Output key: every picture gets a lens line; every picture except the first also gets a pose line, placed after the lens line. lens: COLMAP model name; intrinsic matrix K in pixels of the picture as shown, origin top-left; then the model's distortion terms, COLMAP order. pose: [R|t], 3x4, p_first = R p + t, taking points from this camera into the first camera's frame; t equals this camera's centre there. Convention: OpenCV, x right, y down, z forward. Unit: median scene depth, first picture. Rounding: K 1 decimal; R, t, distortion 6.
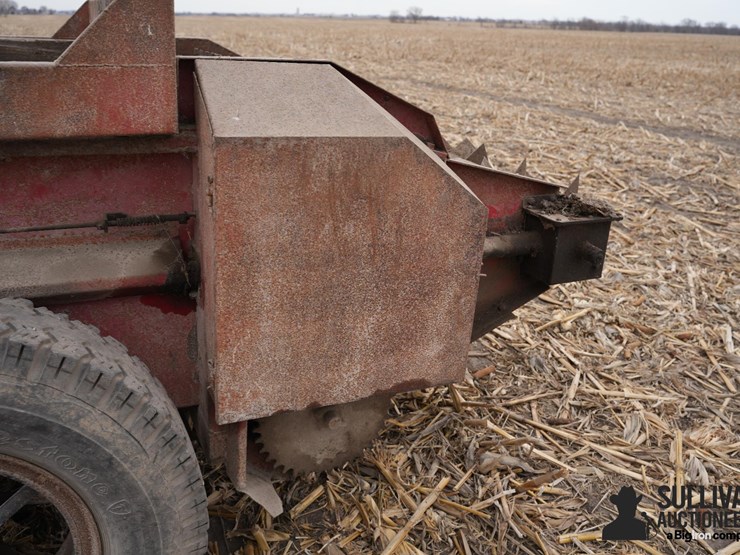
lens RADIAL K [[671.0, 0, 370.0], [0, 671.0, 277.5], [0, 0, 1]] dist [-0.096334, 0.071055]
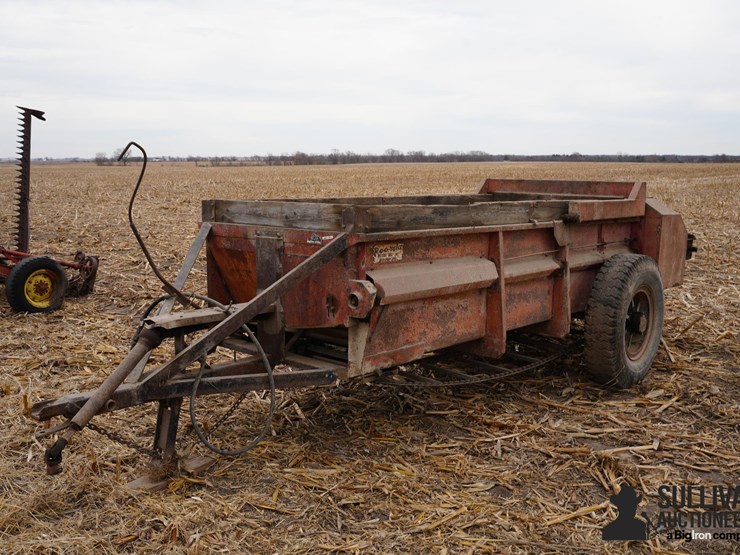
lens RADIAL K [[711.1, 0, 370.0], [0, 711.1, 277.5], [0, 0, 1]] dist [-0.080056, 0.124001]
pose [[0.922221, -0.091739, 0.375624, -3.149571], [0.165992, 0.971308, -0.170314, 0.544470], [-0.349222, 0.219418, 0.910988, -2.025327]]
